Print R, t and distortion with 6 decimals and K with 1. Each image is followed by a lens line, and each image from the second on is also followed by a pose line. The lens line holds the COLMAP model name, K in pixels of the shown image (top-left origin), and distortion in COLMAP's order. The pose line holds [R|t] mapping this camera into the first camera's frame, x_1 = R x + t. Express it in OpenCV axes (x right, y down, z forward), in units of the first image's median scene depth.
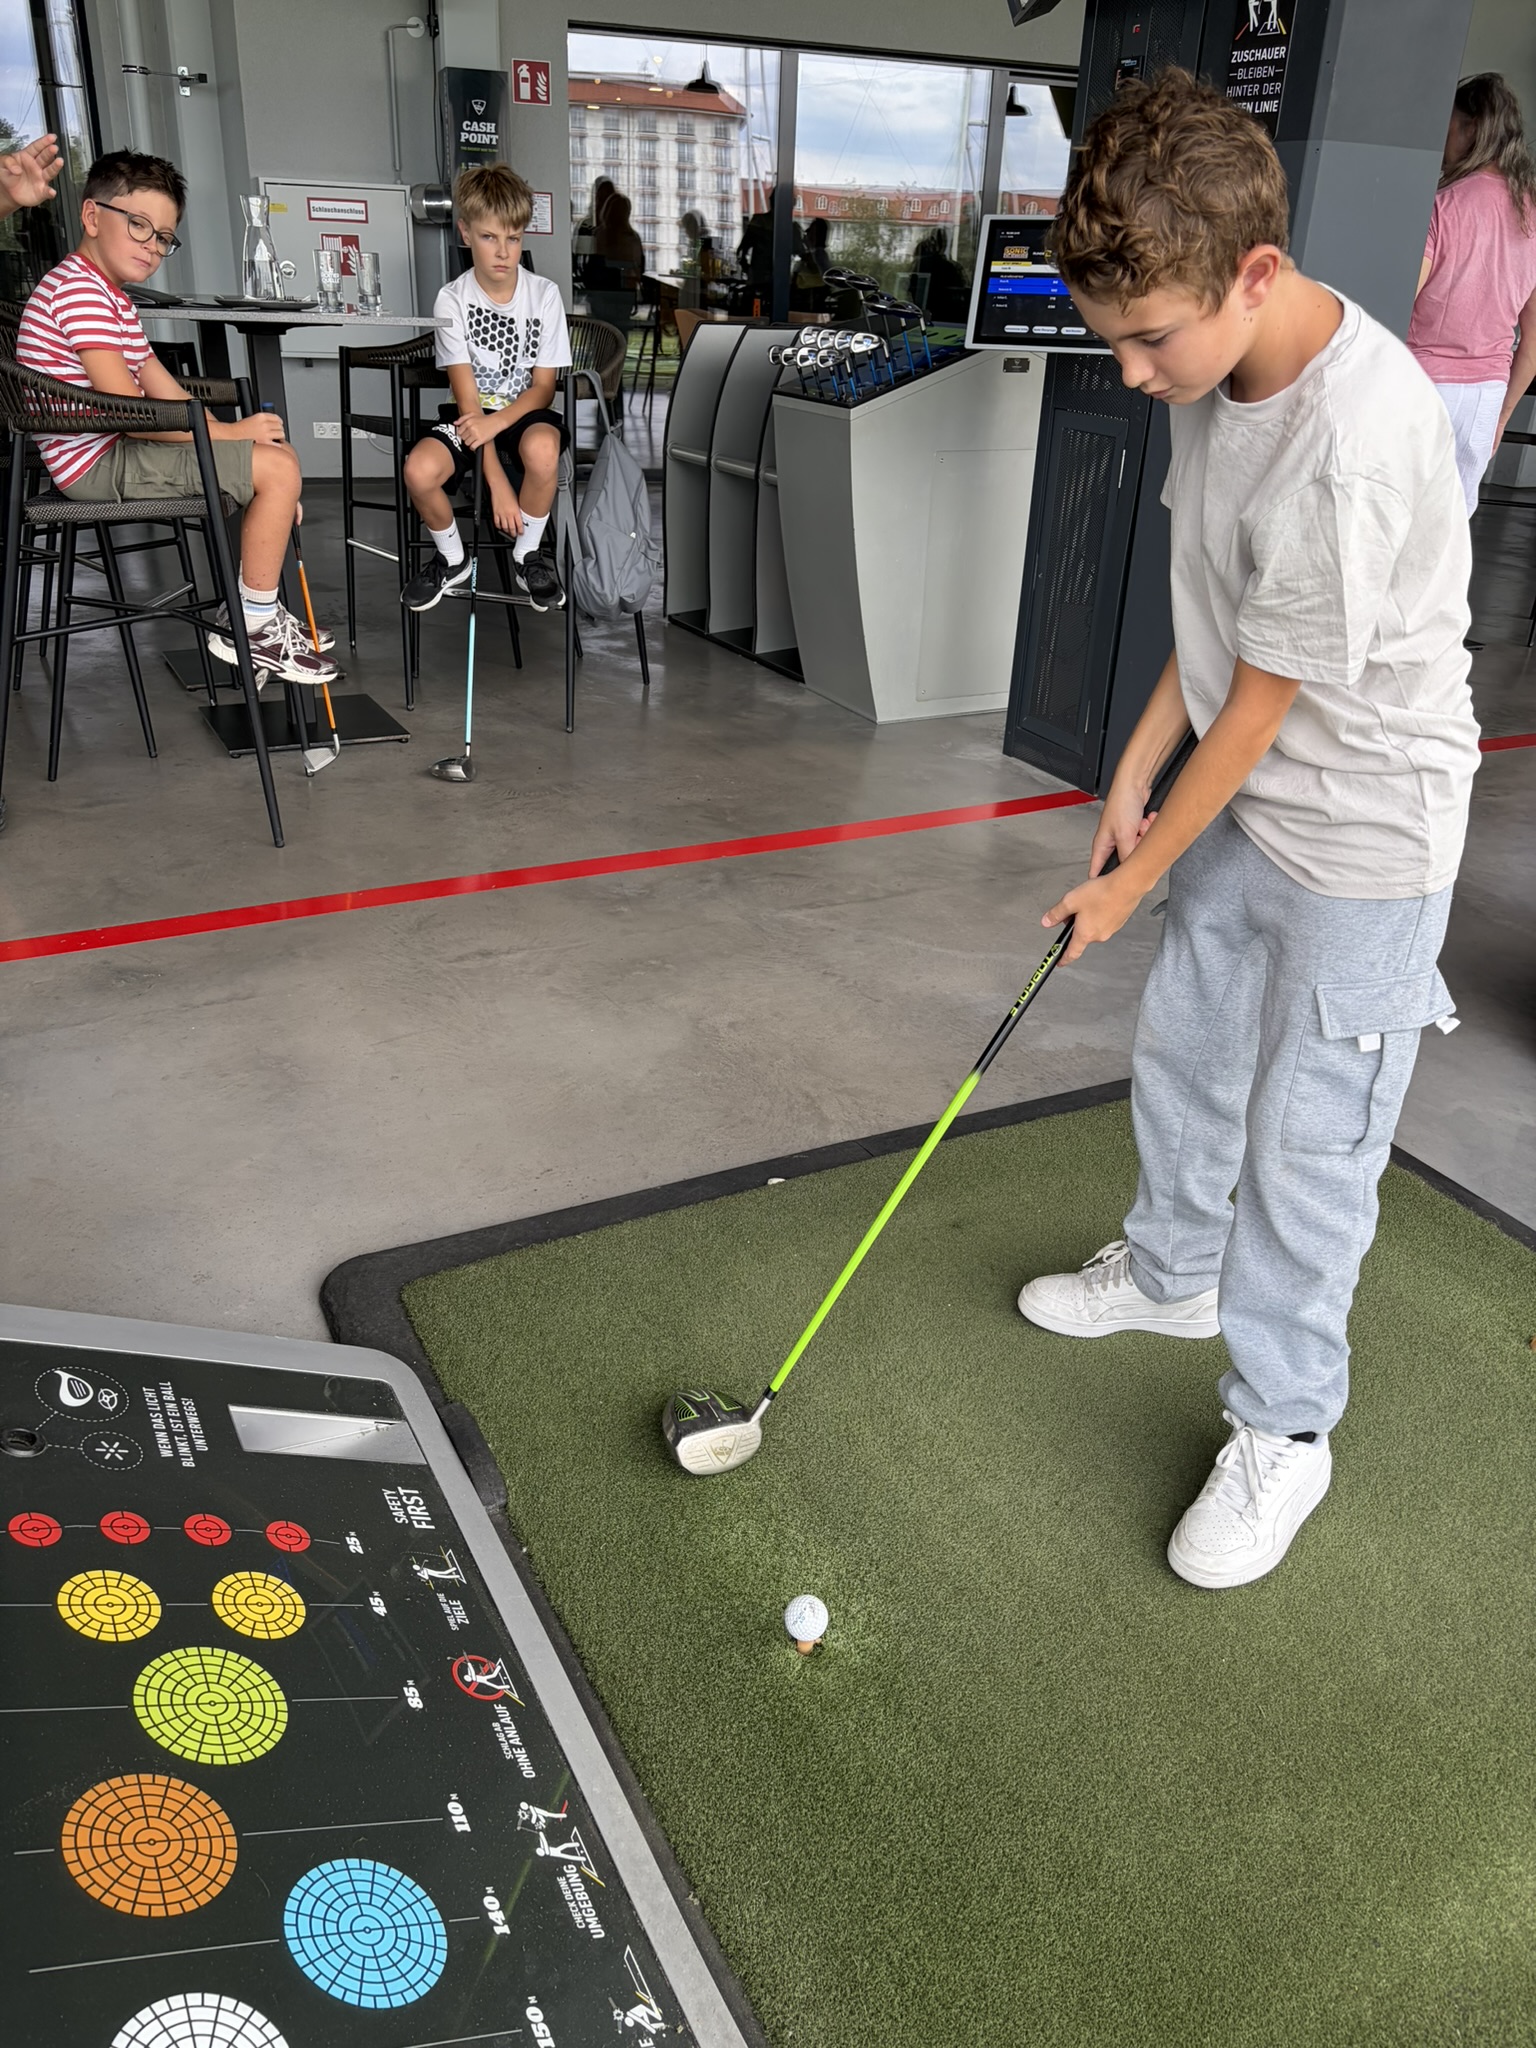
lens RADIAL K [[1539.7, 0, 785.3], [0, 1539.7, 998.3], [0, 0, 1]] dist [0.078908, -0.104524]
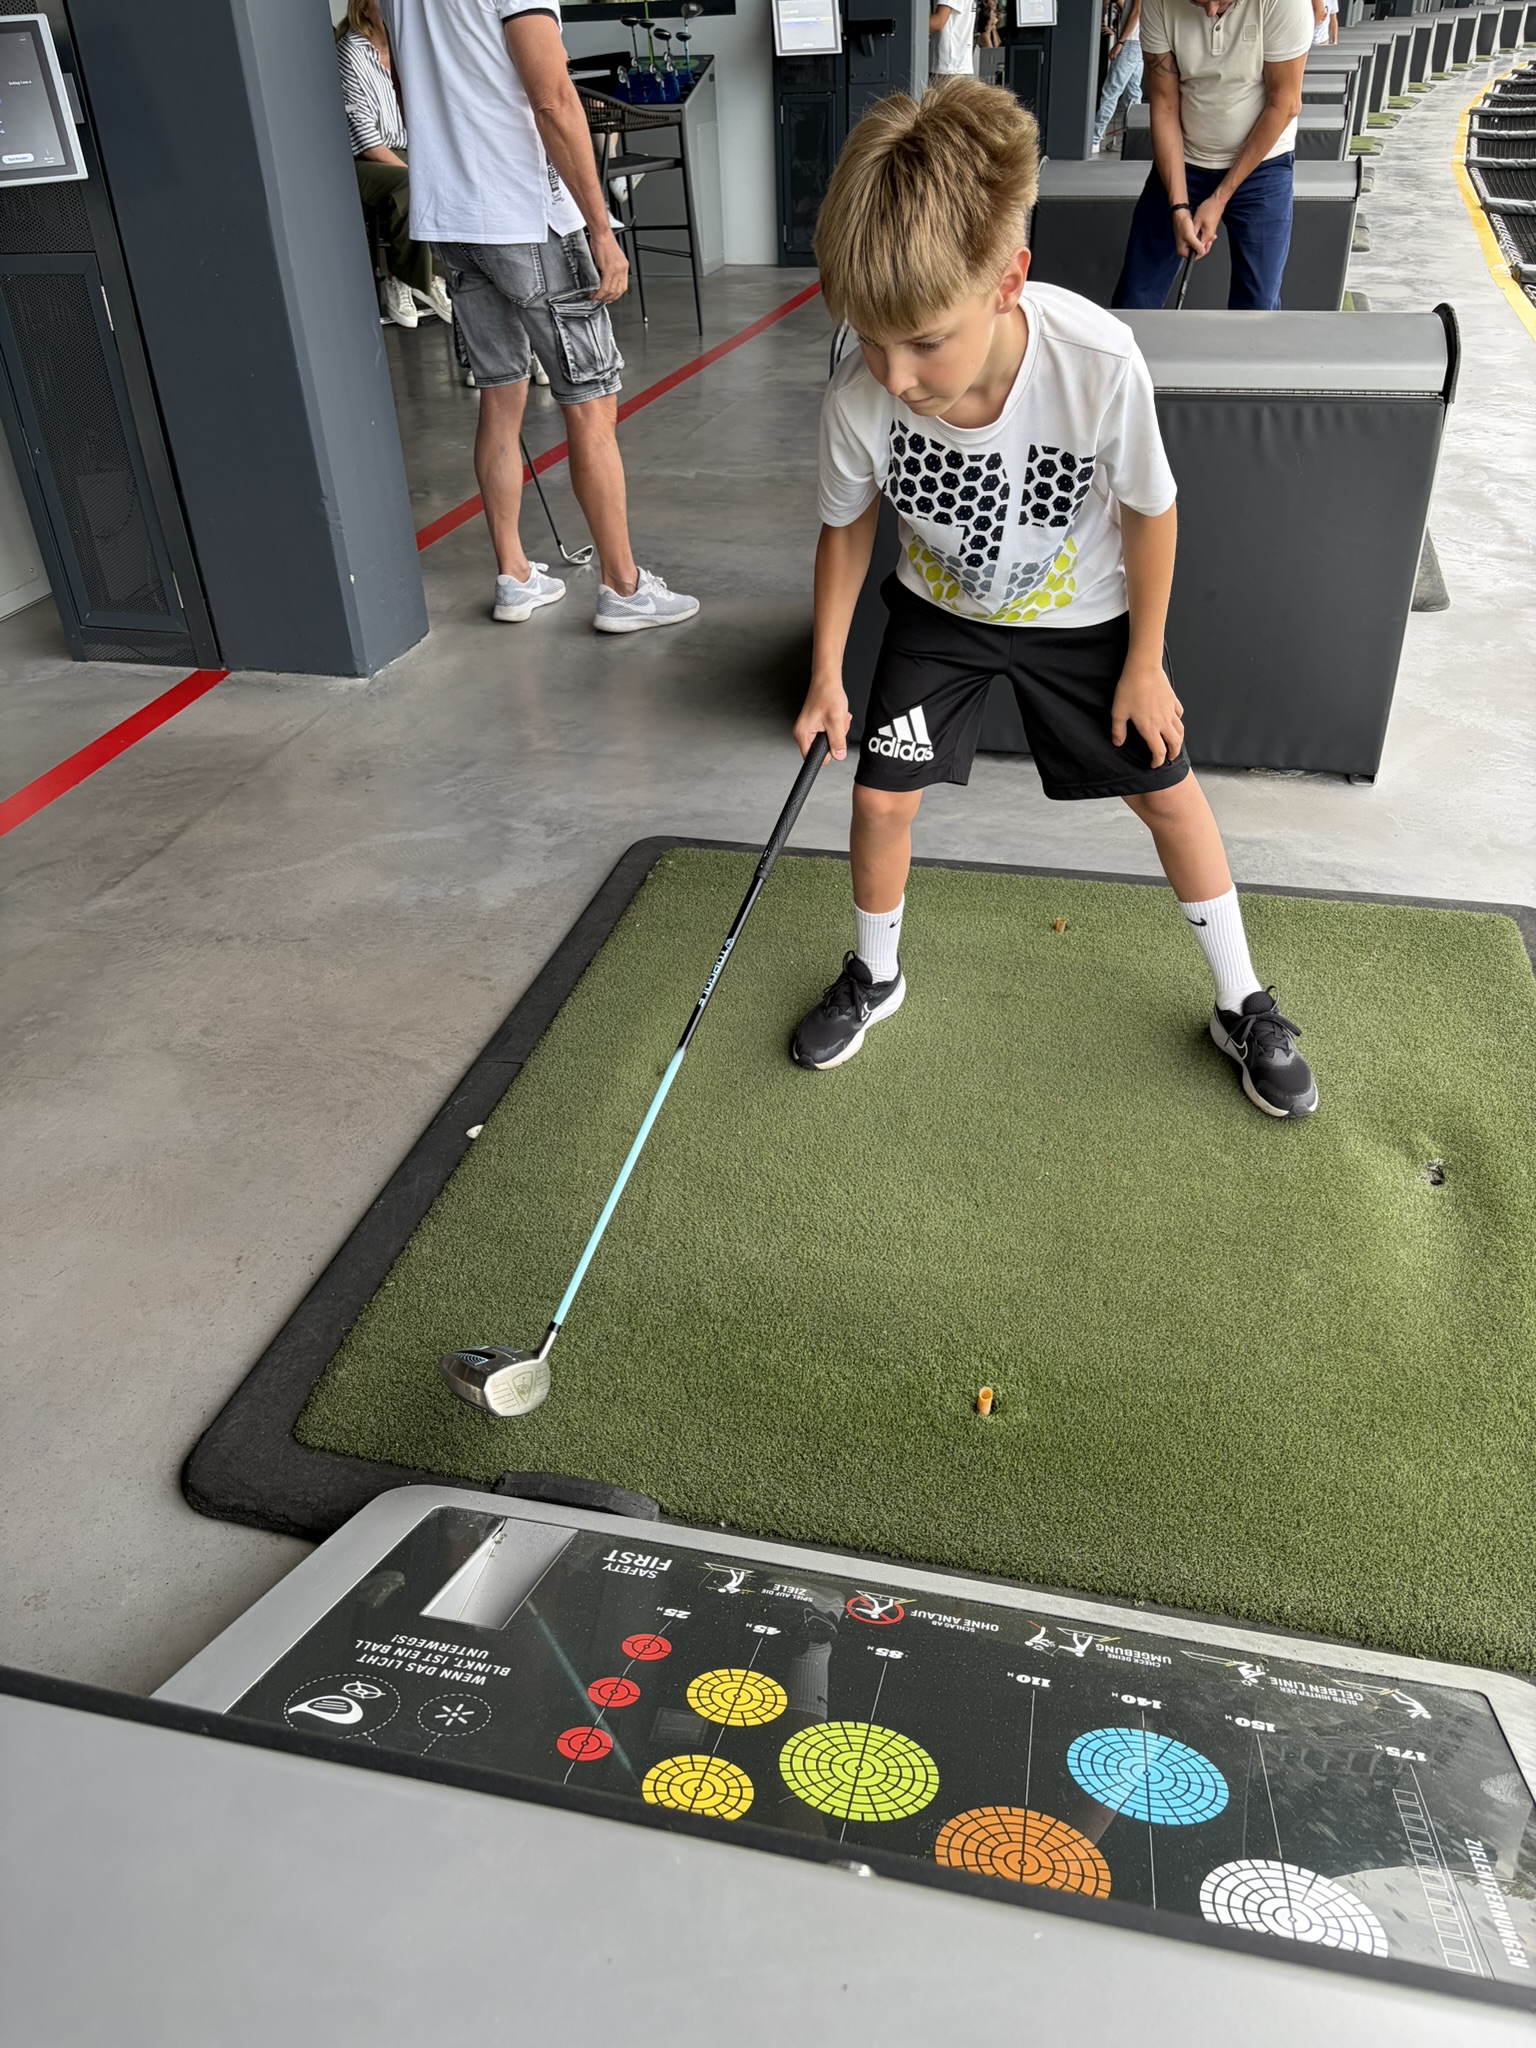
lens RADIAL K [[1552.7, 0, 768.0], [0, 1552.7, 1024.0], [0, 0, 1]] dist [-0.001075, -0.003995]
pose [[0.661342, -0.461549, 0.591269, -0.316183], [0.375938, 0.886075, 0.271185, -0.097596], [-0.649074, 0.042934, 0.759513, 0.122484]]
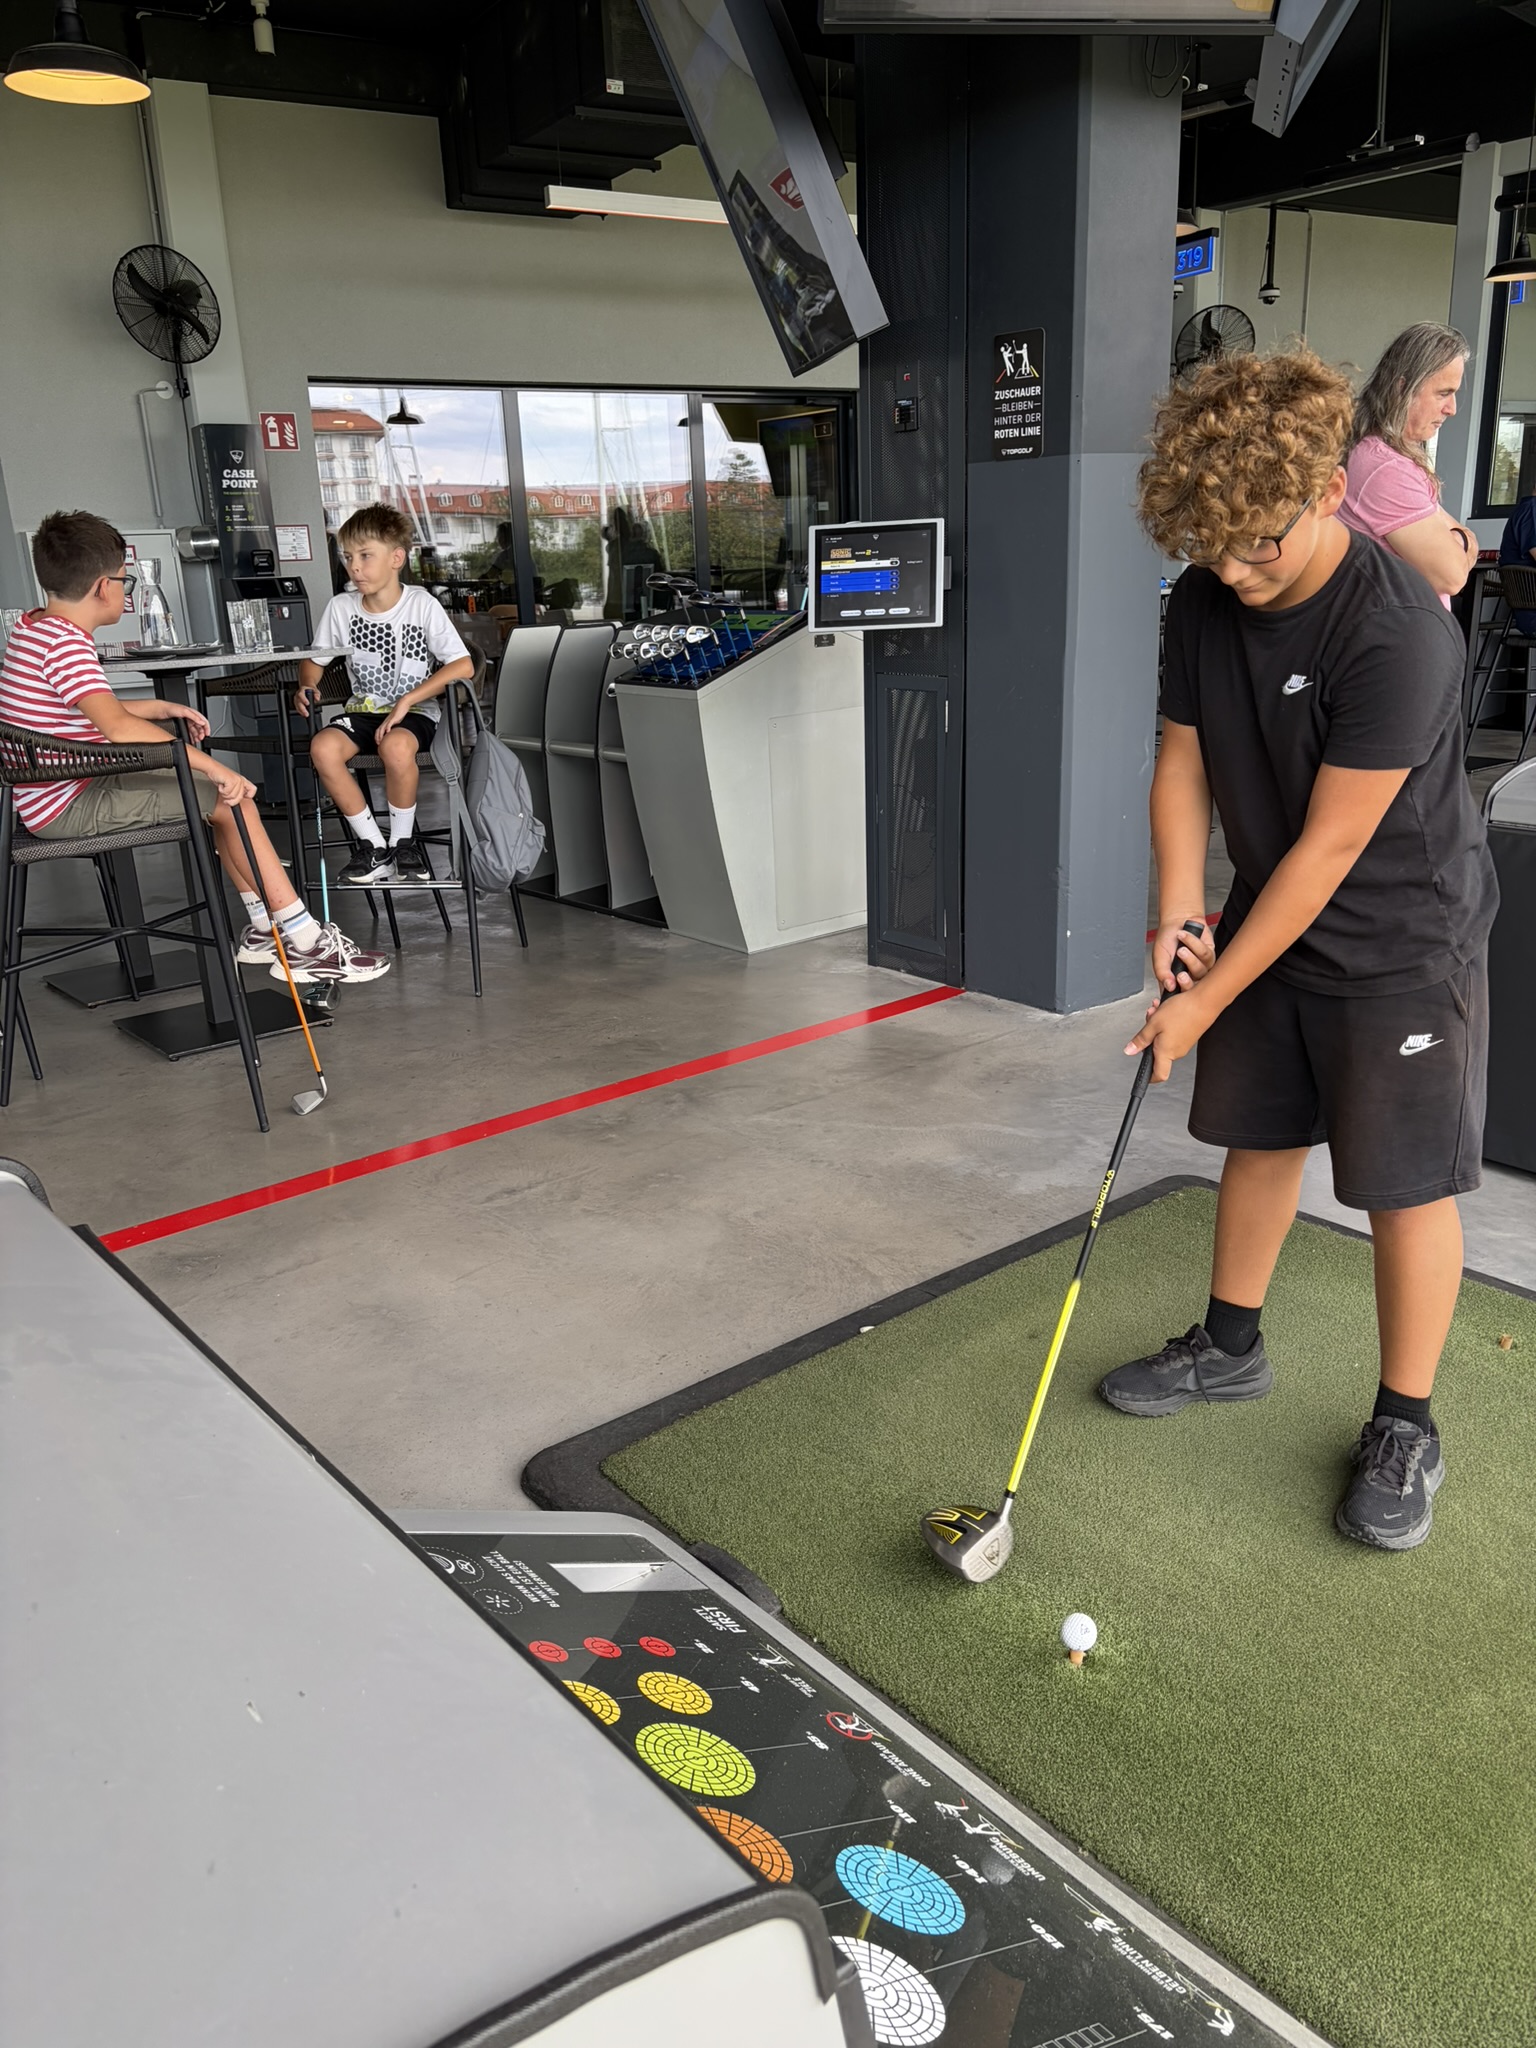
lens RADIAL K [[1539.7, 0, 785.3], [0, 1539.7, 998.3], [0, 0, 1]] dist [0.078908, -0.104524]
pose [[0.974565, -0.132689, 0.180600, -0.183424], [0.159375, 0.976911, -0.142280, 0.024346], [-0.157551, 0.167444, 0.973211, -0.120126]]
